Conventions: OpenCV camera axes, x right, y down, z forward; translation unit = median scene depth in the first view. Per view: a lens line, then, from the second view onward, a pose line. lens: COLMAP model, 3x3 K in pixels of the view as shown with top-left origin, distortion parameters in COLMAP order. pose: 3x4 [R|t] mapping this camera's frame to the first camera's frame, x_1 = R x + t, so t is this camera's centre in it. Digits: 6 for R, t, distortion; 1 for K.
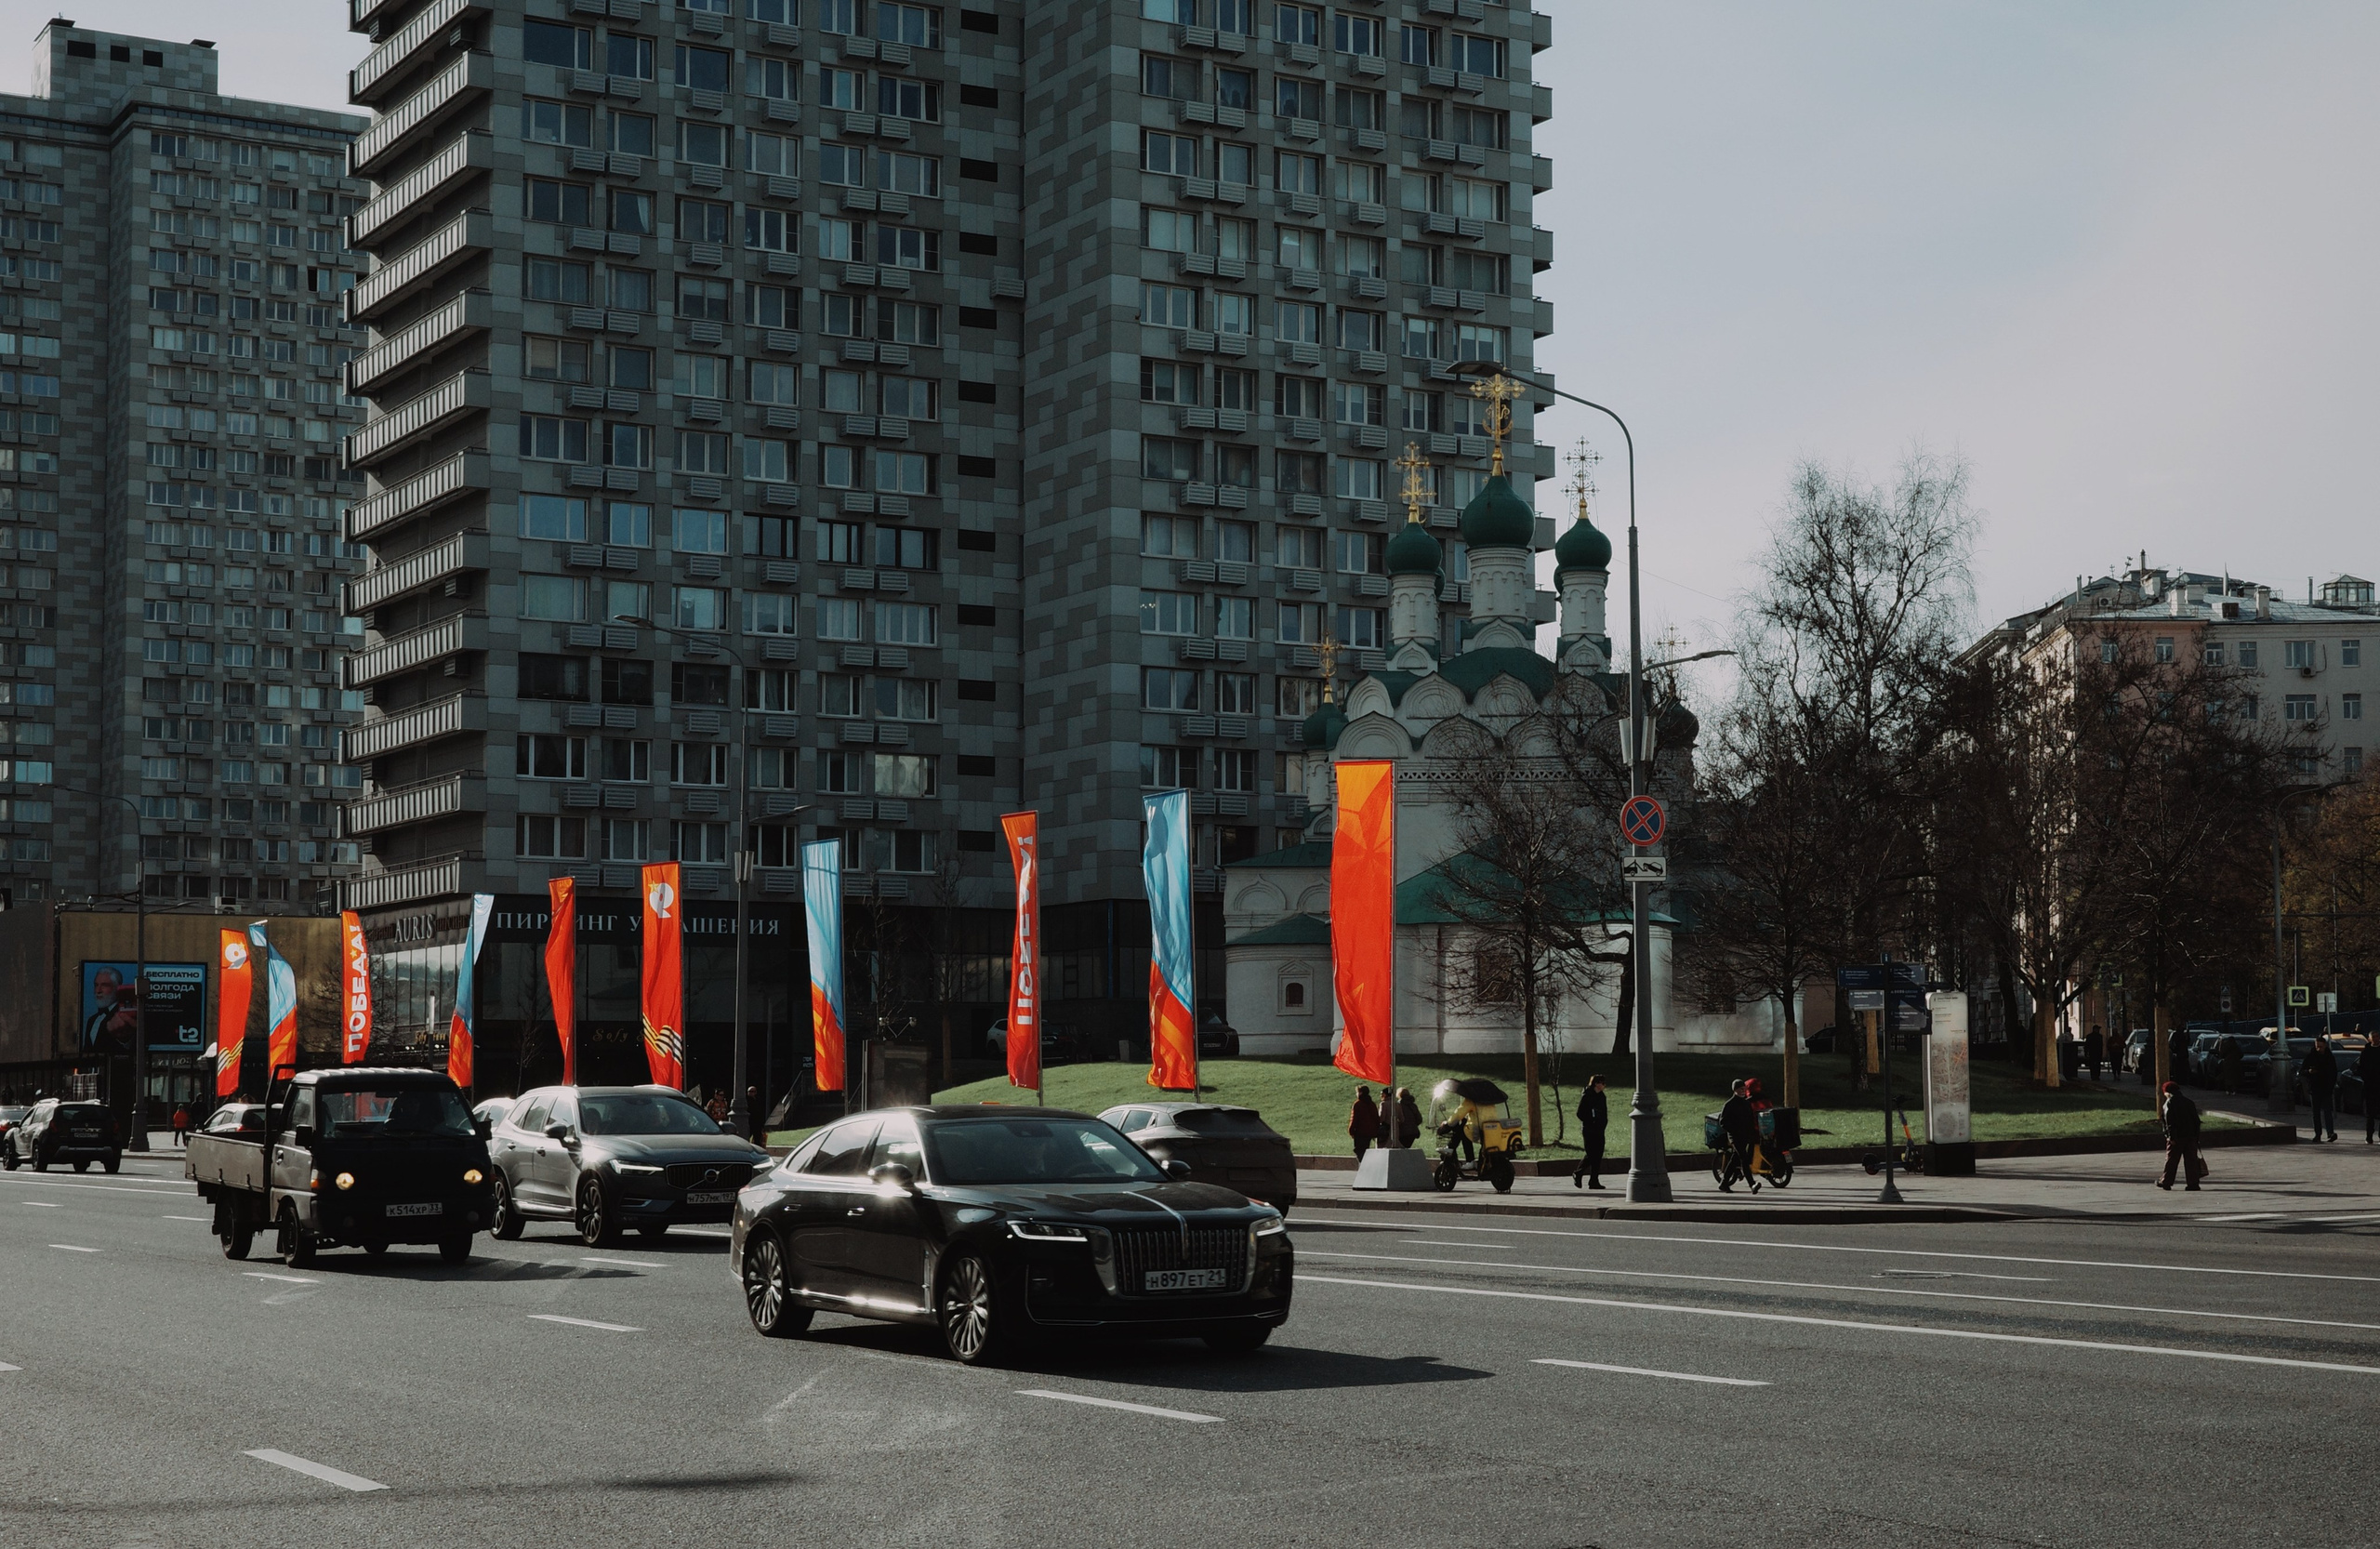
lens RADIAL K [[3456.3, 0, 1189.9], [0, 3456.3, 877.1], [0, 0, 1]] dist [0.034267, 0.020908]
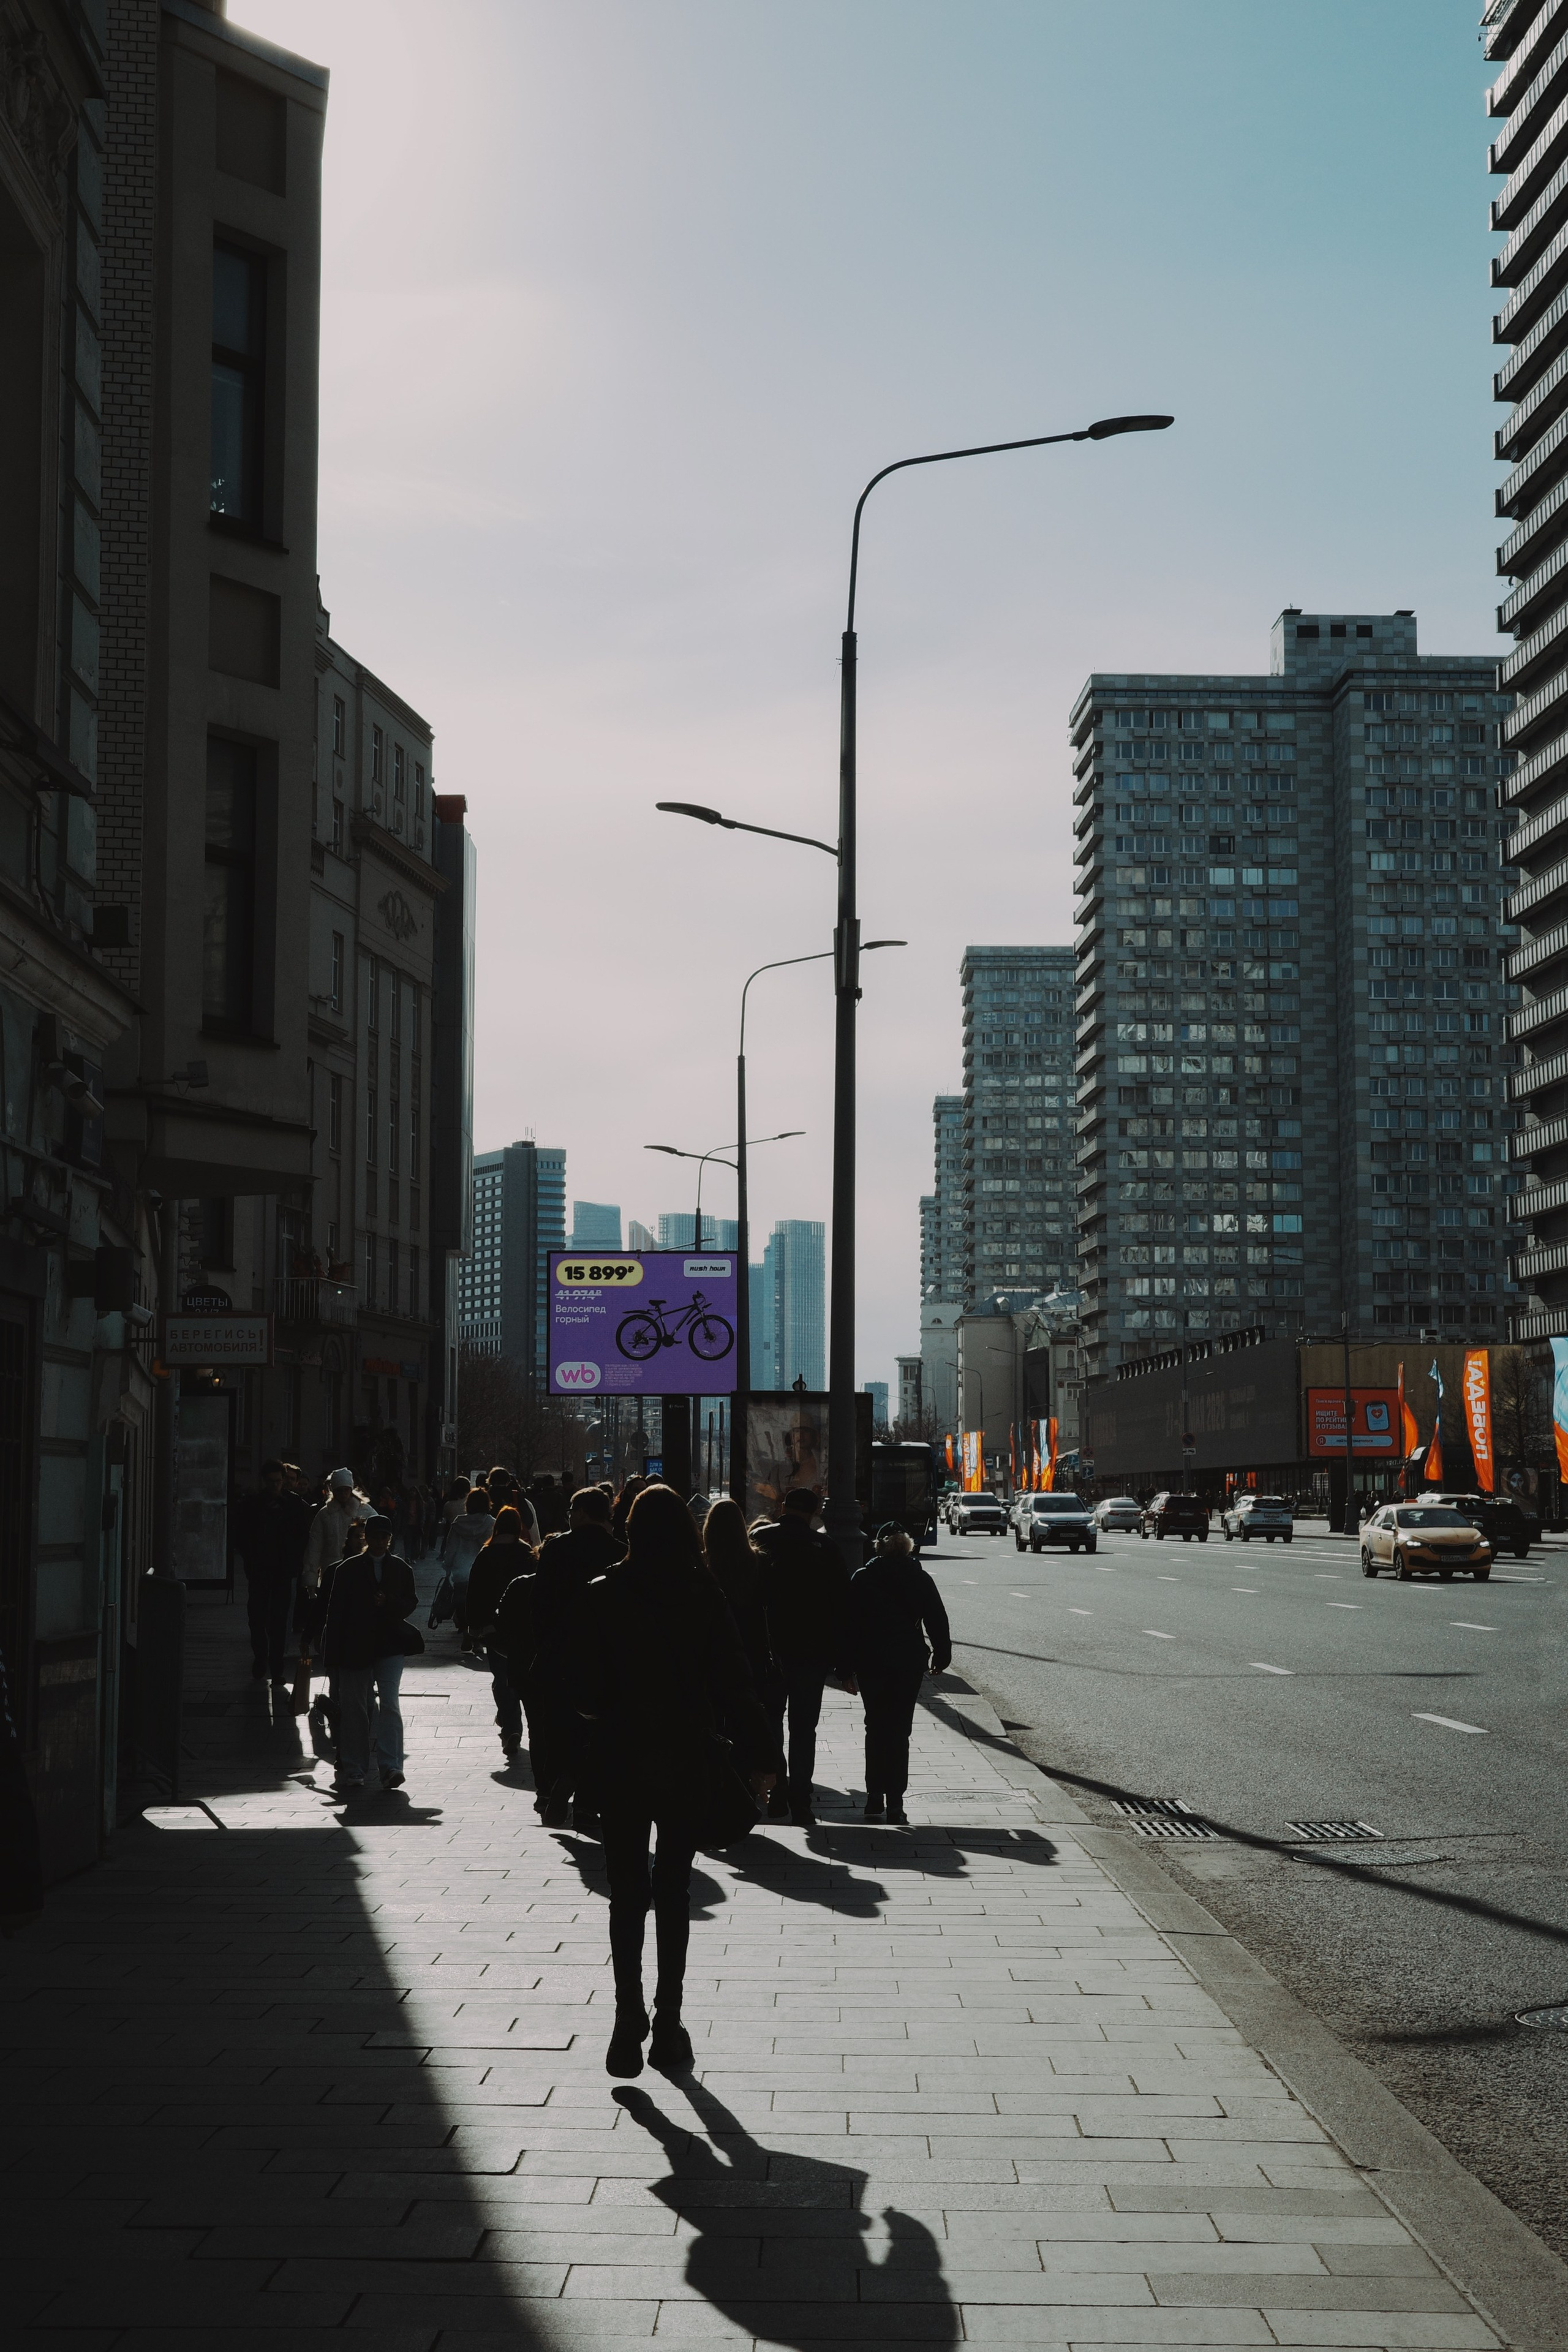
lens RADIAL K [[3334.5, 0, 784.0], [0, 3334.5, 1176.0], [0, 0, 1]] dist [0.028323, 0.030561]
pose [[0.884869, -0.040865, -0.464045, 0.055729], [0.027252, 0.998980, -0.036006, -0.009455], [0.465043, 0.019215, 0.885080, -0.122395]]
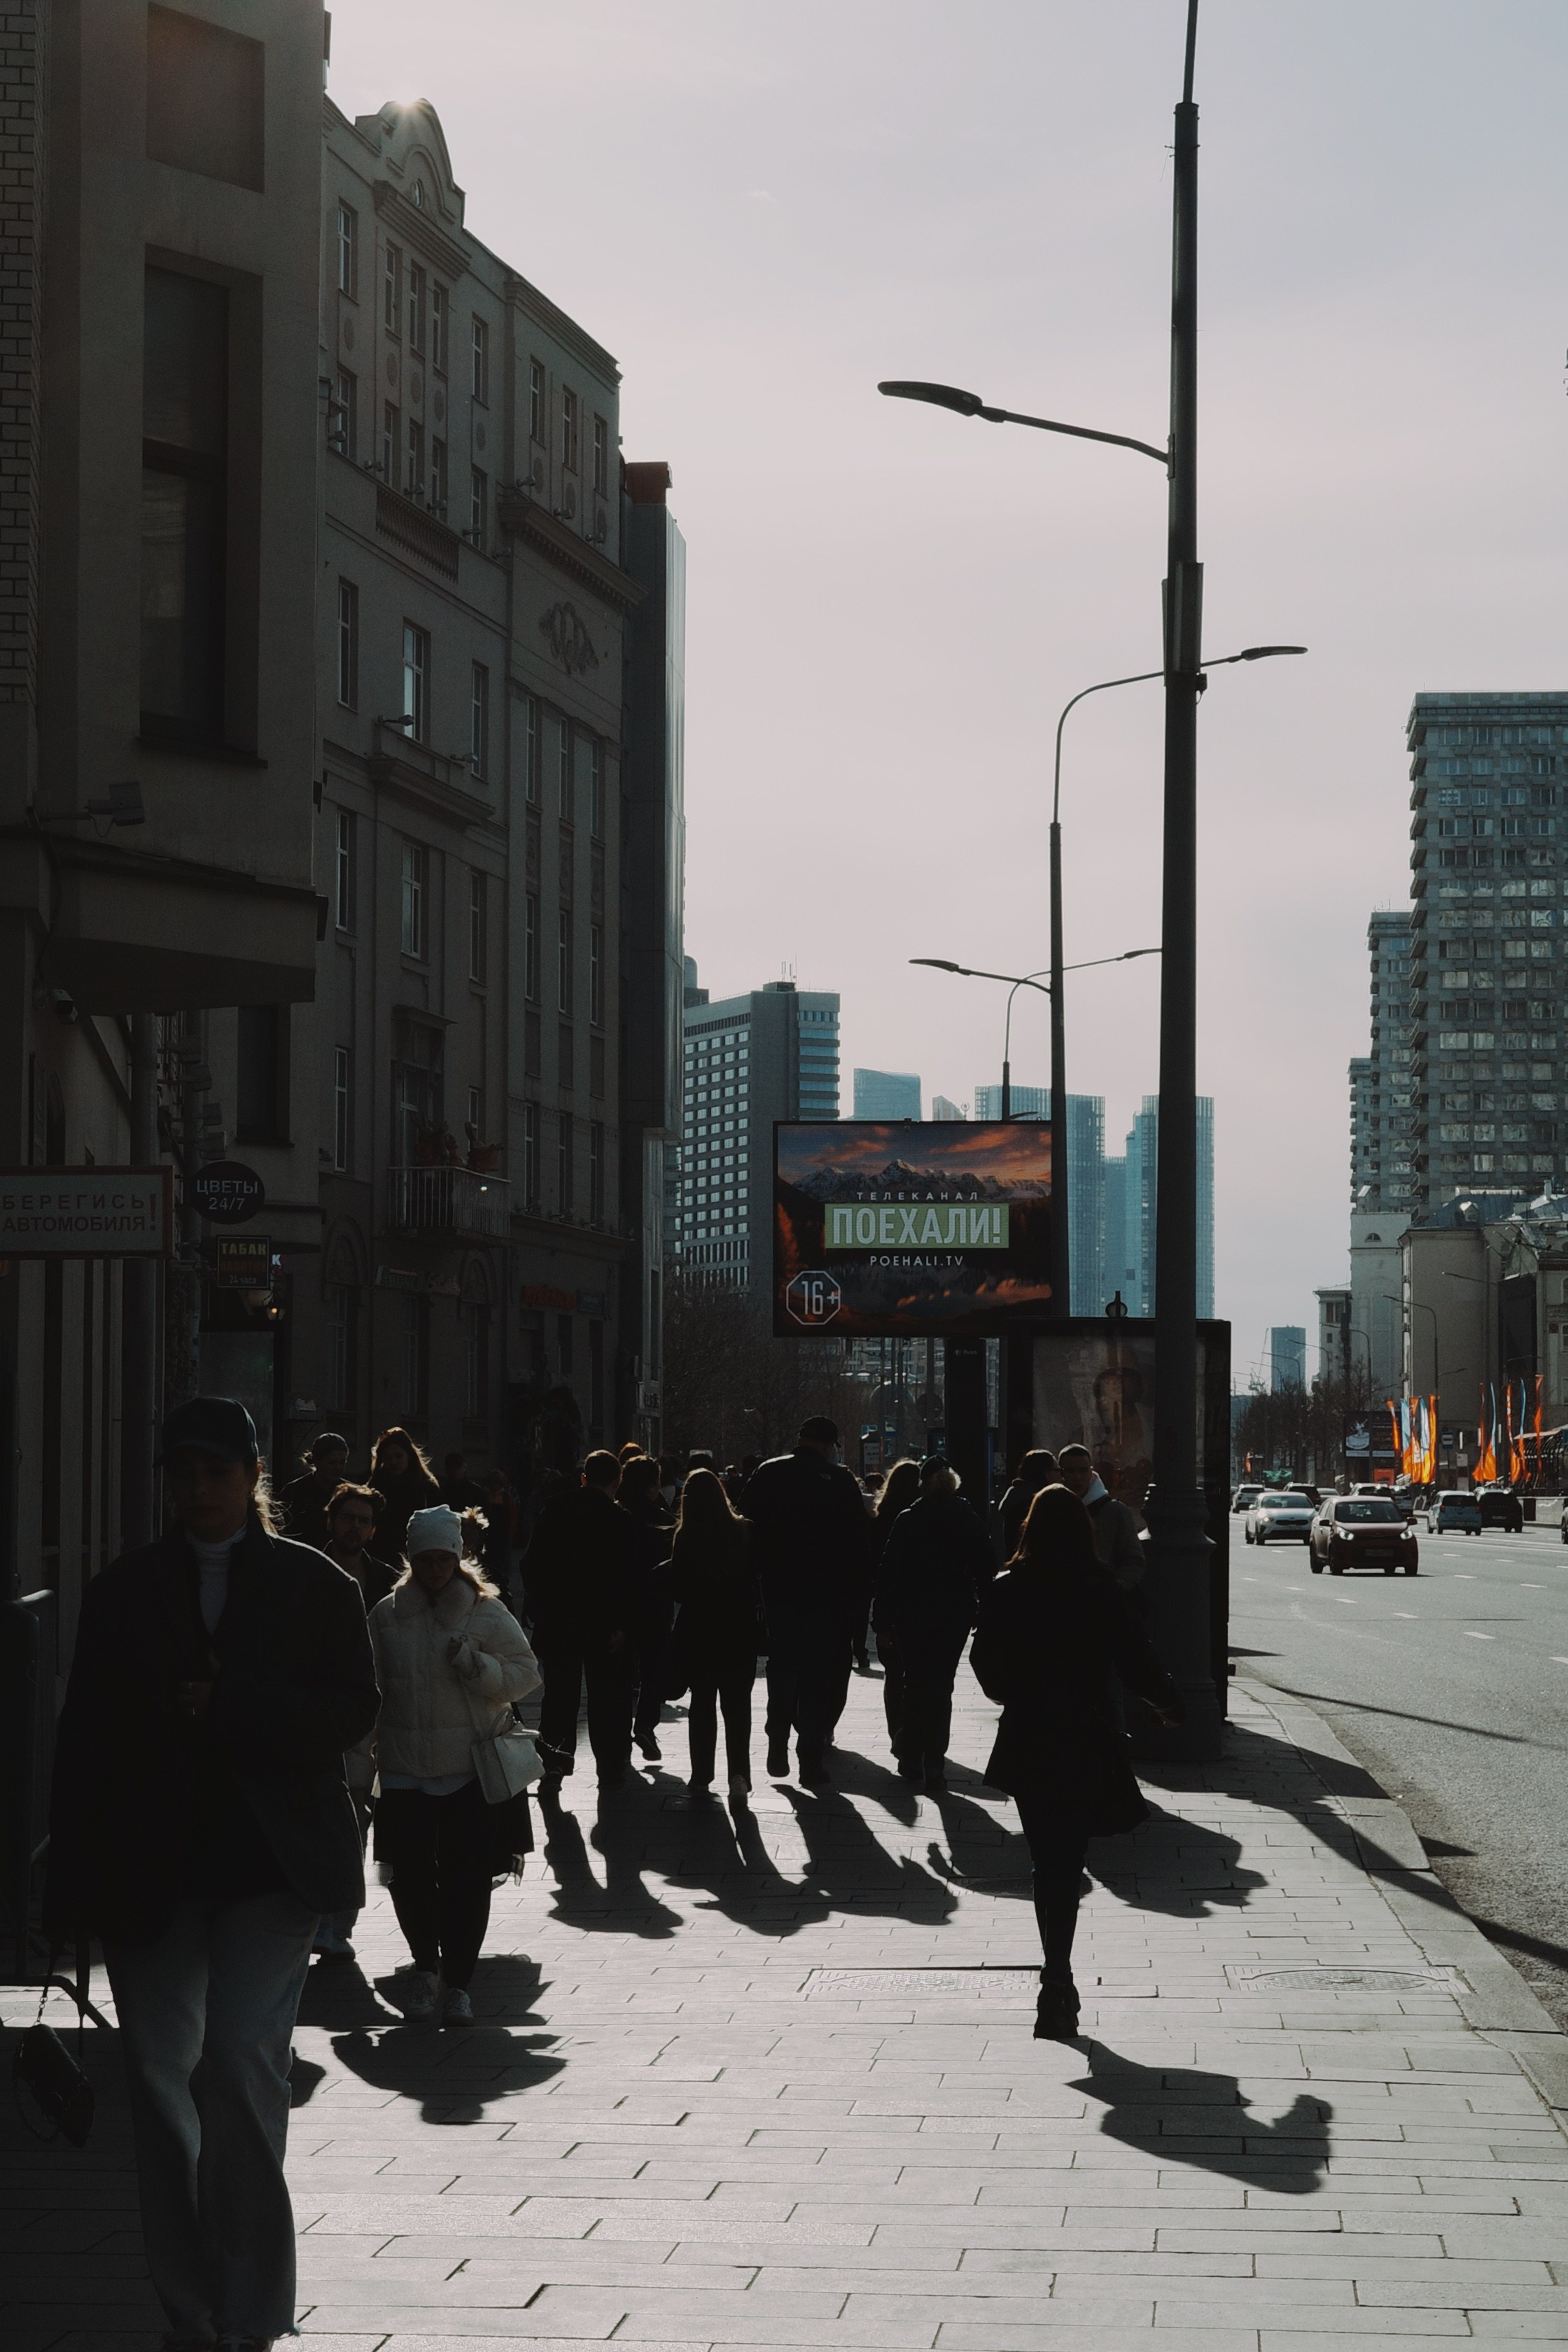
lens RADIAL K [[4762.3, 0, 784.0], [0, 4762.3, 1176.0], [0, 0, 1]] dist [0.043622, -0.008665]
pose [[0.846015, -0.029096, -0.532364, 0.052579], [0.029282, 0.999538, -0.008096, -0.008728], [0.532354, -0.008740, 0.846477, -0.113714]]
